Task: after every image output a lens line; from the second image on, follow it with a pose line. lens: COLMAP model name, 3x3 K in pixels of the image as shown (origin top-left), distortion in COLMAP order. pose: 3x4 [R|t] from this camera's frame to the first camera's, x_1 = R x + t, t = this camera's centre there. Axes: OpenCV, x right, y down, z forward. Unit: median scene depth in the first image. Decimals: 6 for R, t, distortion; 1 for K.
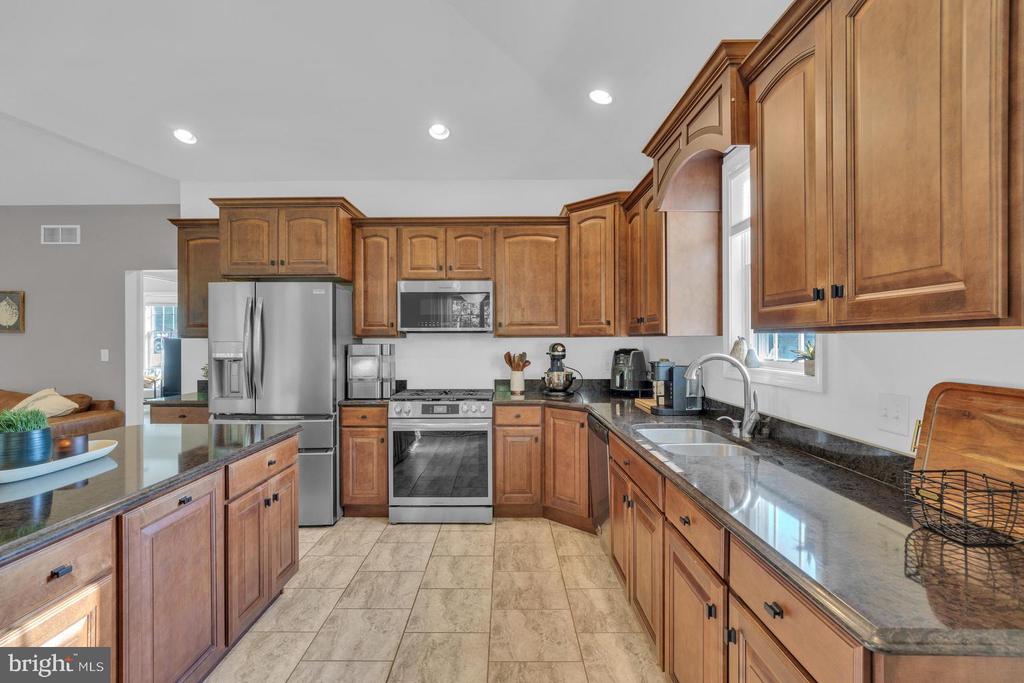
lens RADIAL K [[482.4, 0, 506.1], [0, 482.4, 339.6], [0, 0, 1]] dist [-0.016329, 0.005134]
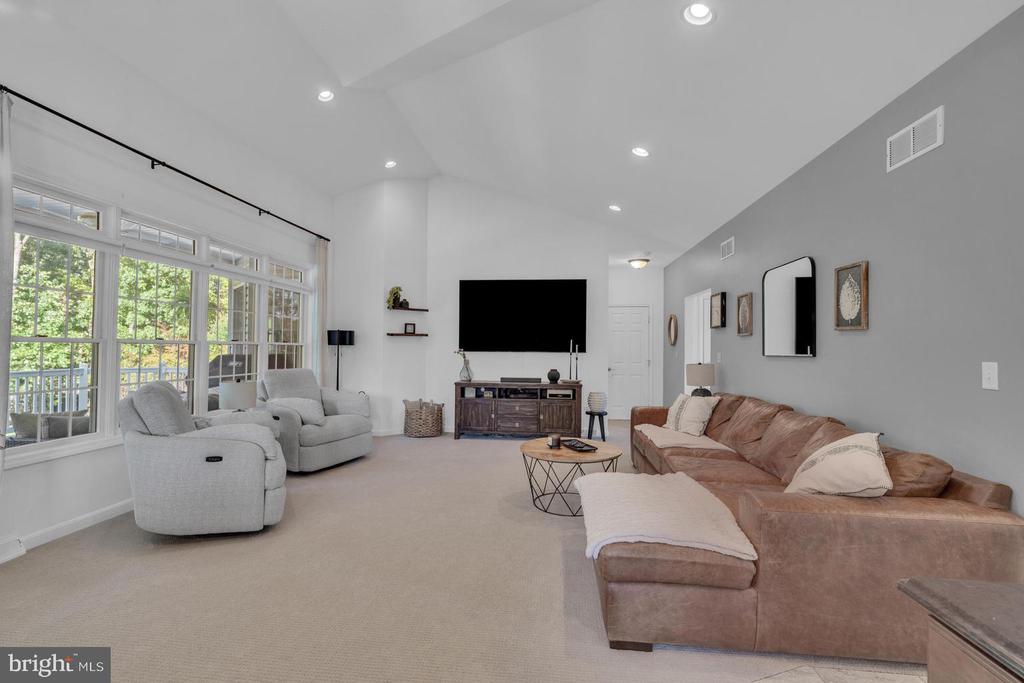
lens RADIAL K [[482.4, 0, 503.5], [0, 482.4, 340.6], [0, 0, 1]] dist [-0.016329, 0.005134]
pose [[-0.109957, -0.012408, -0.993859, -0.459850], [-0.009580, 0.999889, -0.011424, 0.013264], [0.993890, 0.008265, -0.110064, 0.775546]]
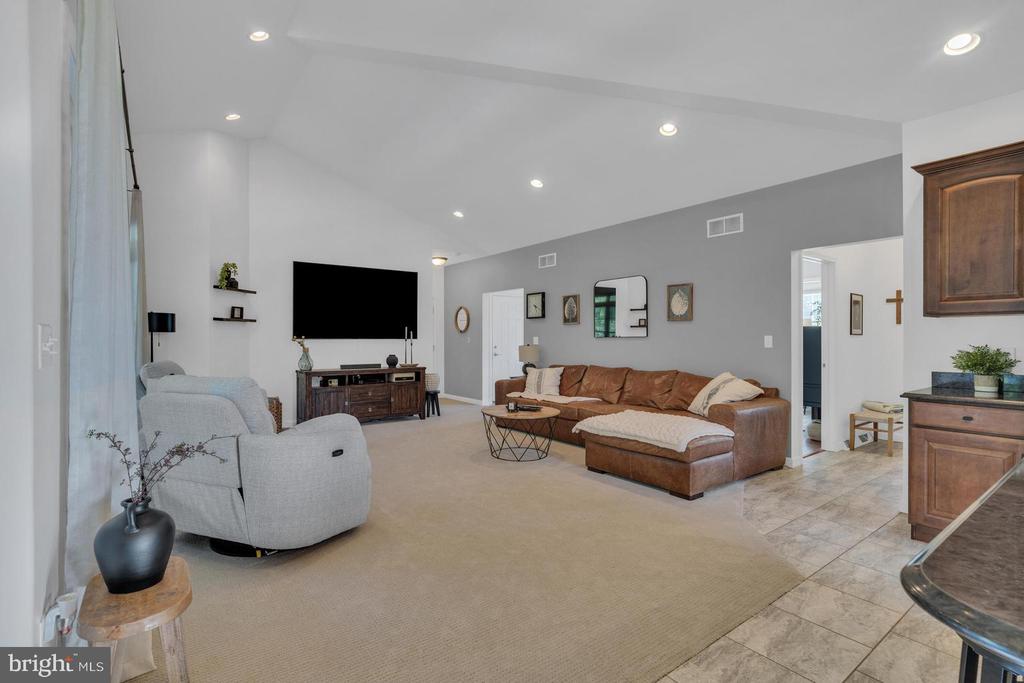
lens RADIAL K [[482.4, 0, 501.8], [0, 482.4, 340.5], [0, 0, 1]] dist [-0.016329, 0.005134]
pose [[0.591684, 0.003706, -0.806161, -0.474349], [0.000199, 0.999989, 0.004744, 0.033215], [0.806170, -0.002968, 0.591677, -0.019532]]
